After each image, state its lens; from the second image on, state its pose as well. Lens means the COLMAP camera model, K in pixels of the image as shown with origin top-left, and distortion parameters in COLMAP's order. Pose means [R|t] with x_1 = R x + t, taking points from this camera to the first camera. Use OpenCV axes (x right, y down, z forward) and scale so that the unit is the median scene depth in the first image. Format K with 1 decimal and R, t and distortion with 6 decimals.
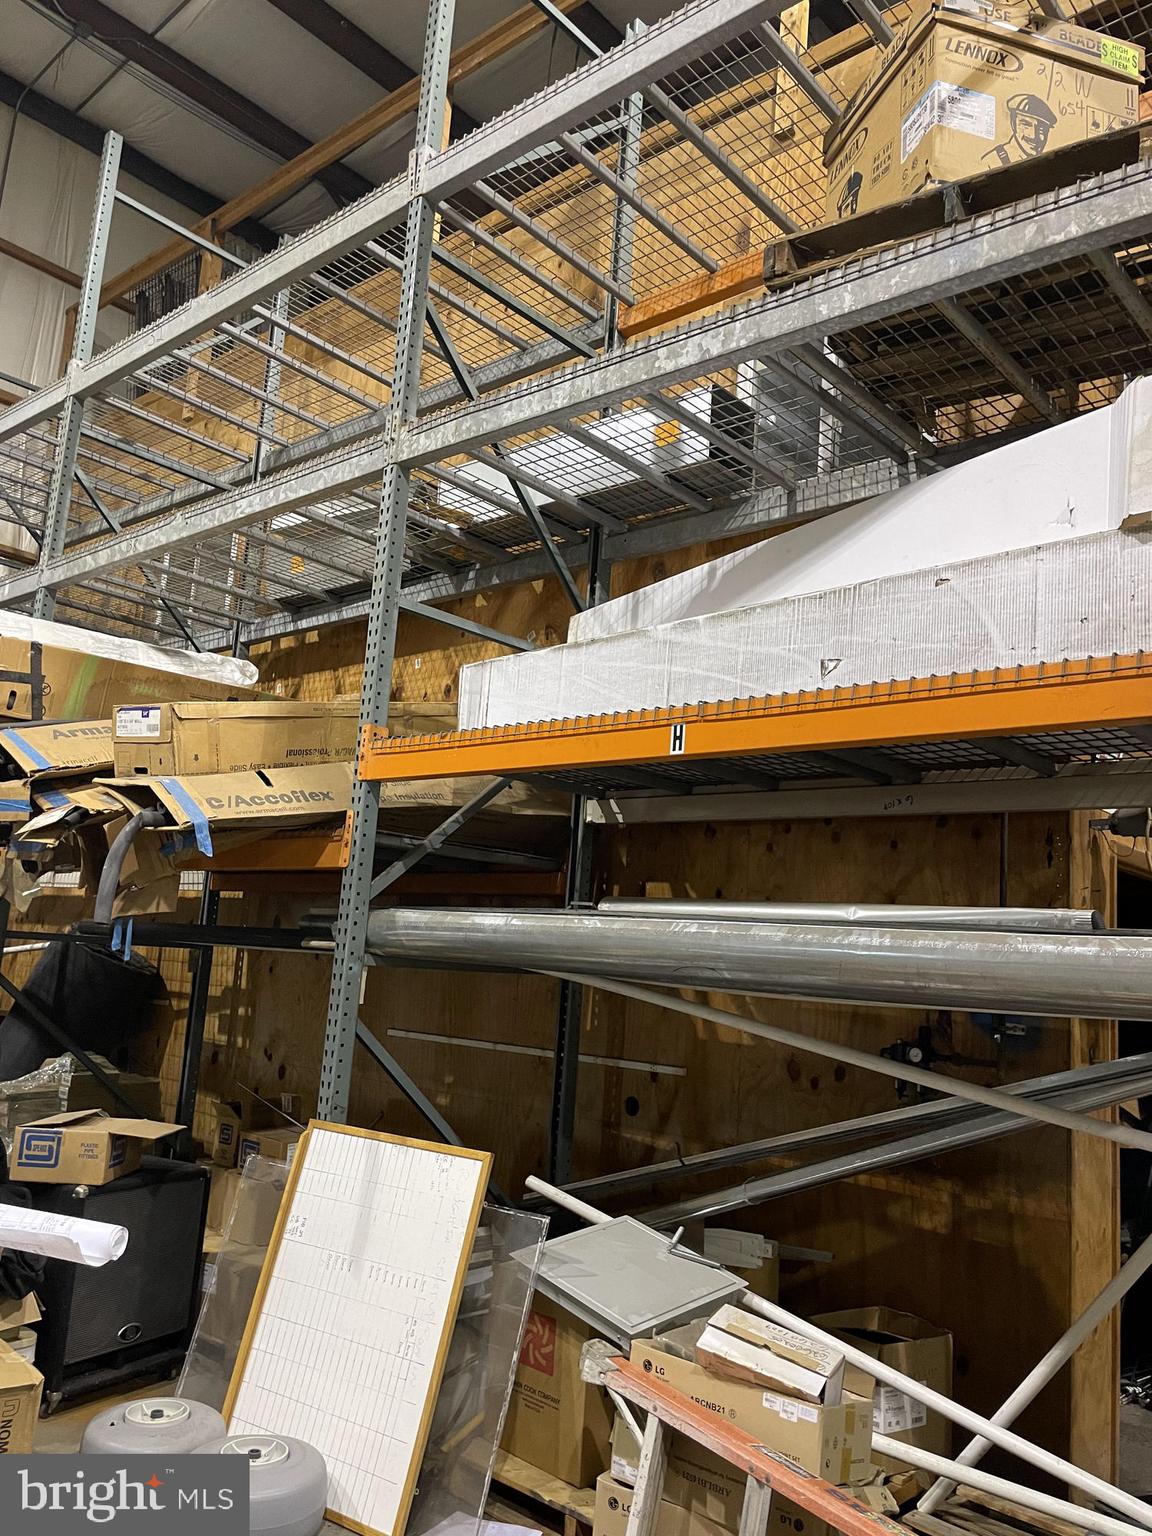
lens RADIAL K [[1171.6, 0, 571.6], [0, 1171.6, 768.1], [0, 0, 1]] dist [0.077606, -0.101645]
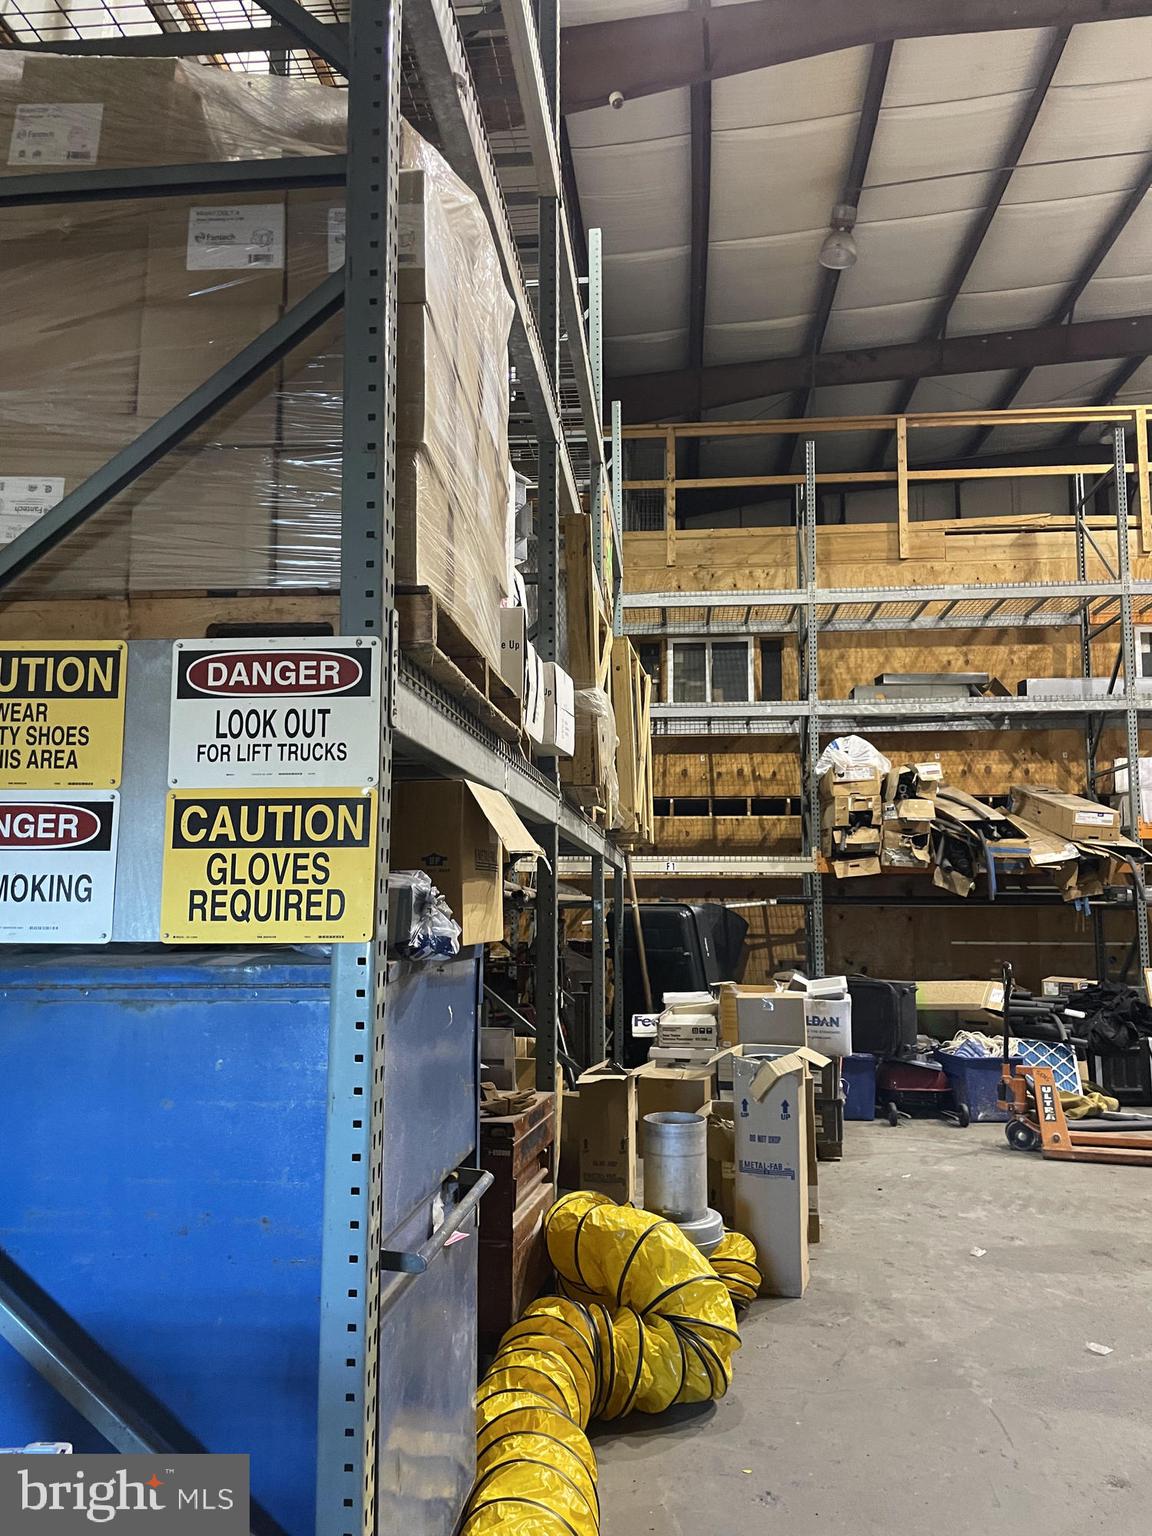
lens RADIAL K [[1171.6, 0, 572.8], [0, 1171.6, 772.7], [0, 0, 1]] dist [0.077606, -0.101645]
pose [[0.811888, -0.001447, 0.583811, -2.708083], [-0.042910, 0.997144, 0.062146, -0.241492], [-0.582234, -0.075507, 0.809508, -0.358865]]
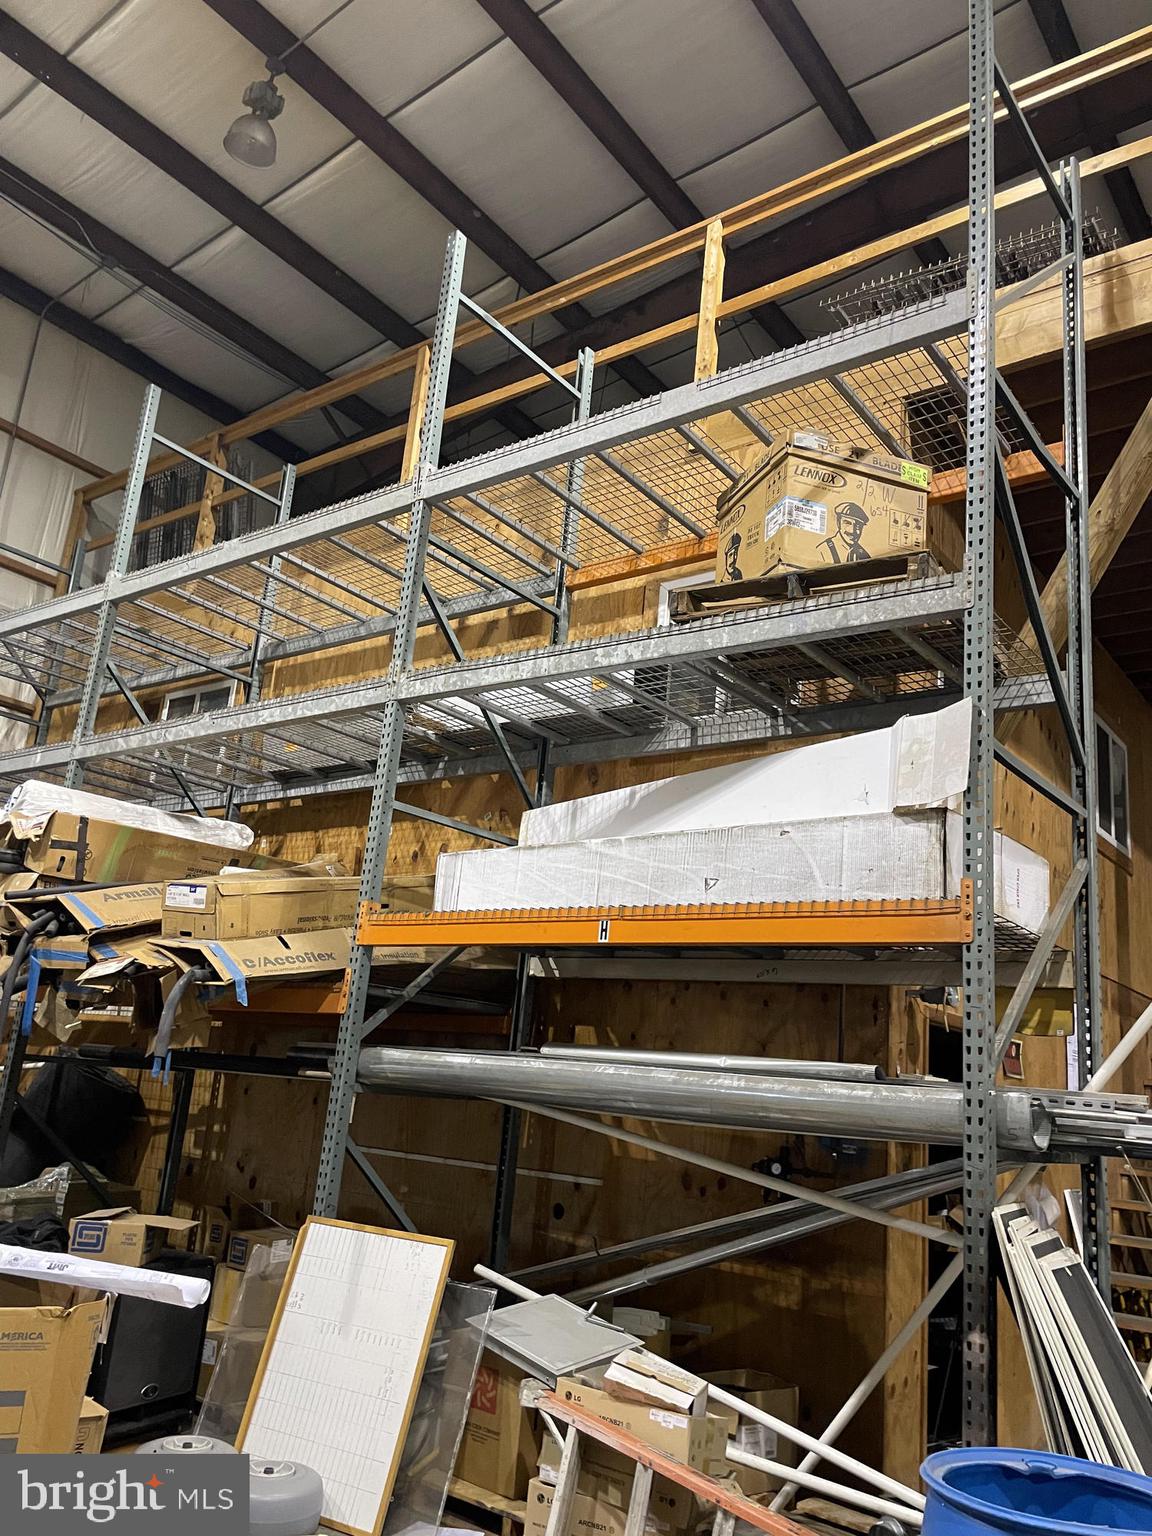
lens RADIAL K [[1171.6, 0, 582.3], [0, 1171.6, 774.6], [0, 0, 1]] dist [0.077606, -0.101645]
pose [[0.996993, 0.035503, 0.068877, -0.030070], [-0.029050, 0.995285, -0.092537, -0.064021], [-0.071837, 0.090258, 0.993324, -0.322086]]
